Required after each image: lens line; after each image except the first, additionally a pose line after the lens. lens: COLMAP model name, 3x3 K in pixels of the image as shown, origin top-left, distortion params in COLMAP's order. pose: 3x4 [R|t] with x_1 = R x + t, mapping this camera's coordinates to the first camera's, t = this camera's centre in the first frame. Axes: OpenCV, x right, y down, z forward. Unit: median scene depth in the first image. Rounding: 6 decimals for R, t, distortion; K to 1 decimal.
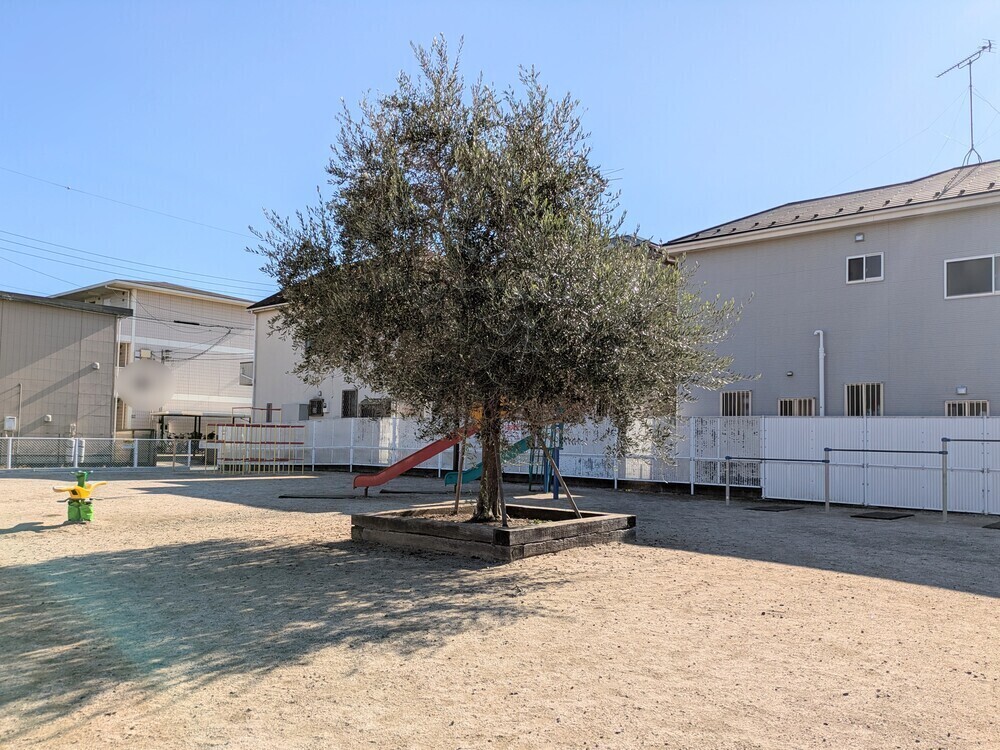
lens RADIAL K [[806.5, 0, 497.9], [0, 806.5, 384.7], [0, 0, 1]] dist [0.047741, -0.048907]
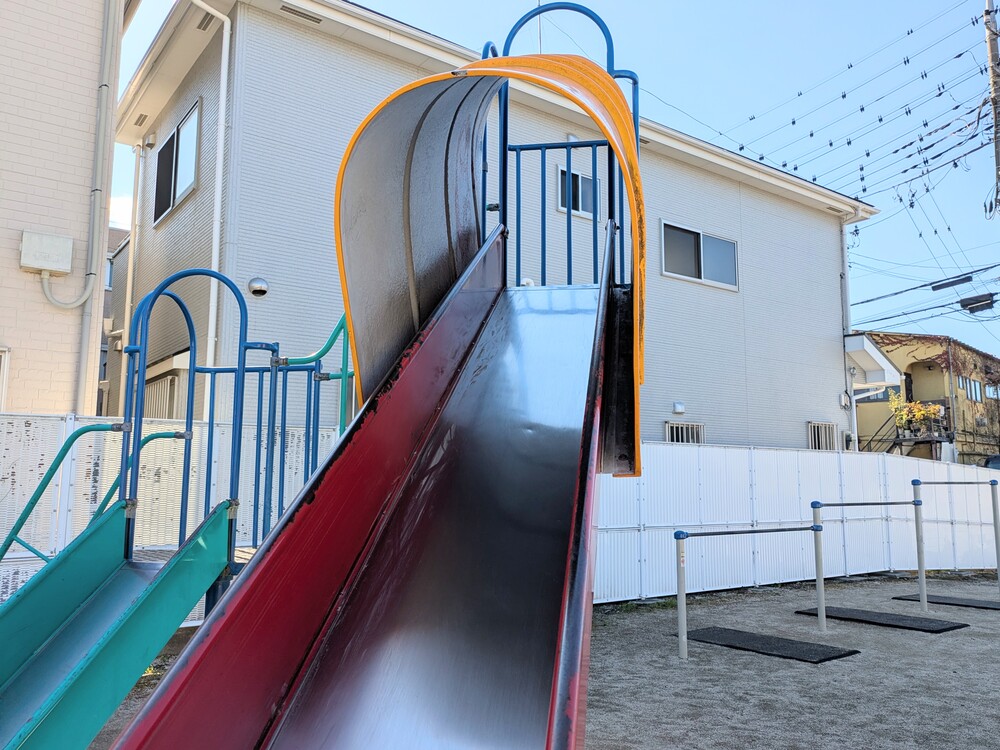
lens RADIAL K [[806.5, 0, 518.3], [0, 806.5, 375.5], [0, 0, 1]] dist [0.047741, -0.048907]
pose [[0.214709, 0.105062, 0.971011, -0.116413], [-0.063729, 0.993586, -0.093413, 0.049060], [-0.974597, -0.041825, 0.220028, 0.899984]]
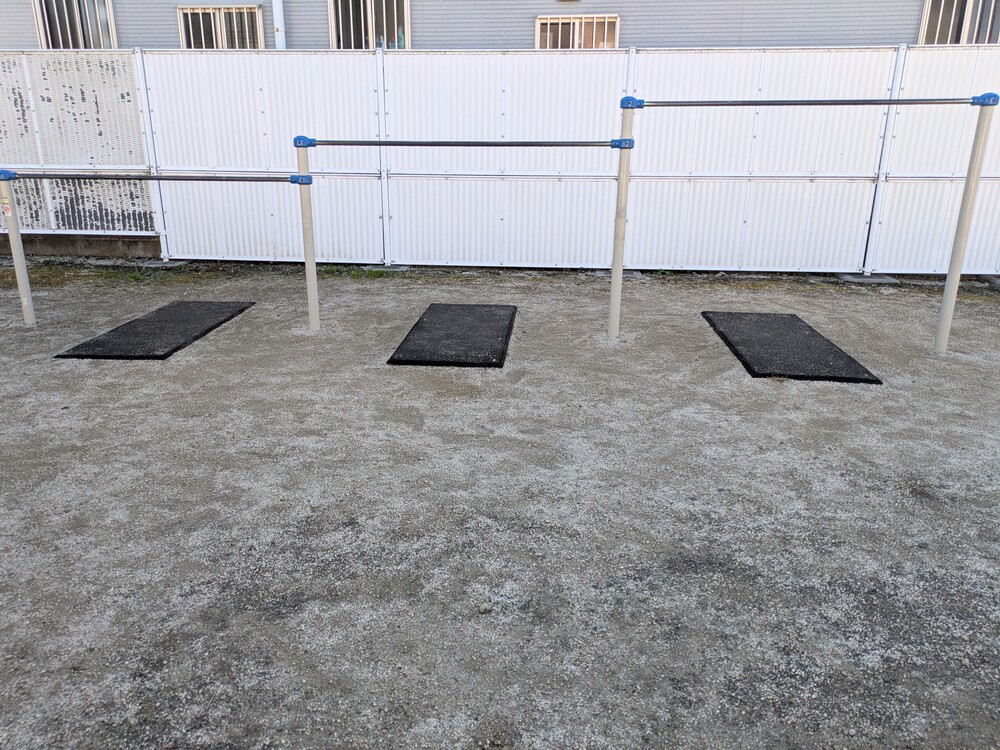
lens RADIAL K [[806.5, 0, 480.1], [0, 806.5, 391.6], [0, 0, 1]] dist [0.047741, -0.048907]
pose [[0.827580, -0.208253, 0.521289, 0.229404], [-0.014430, 0.920438, 0.390621, 0.036027], [-0.561162, -0.330793, 0.758731, 0.566792]]
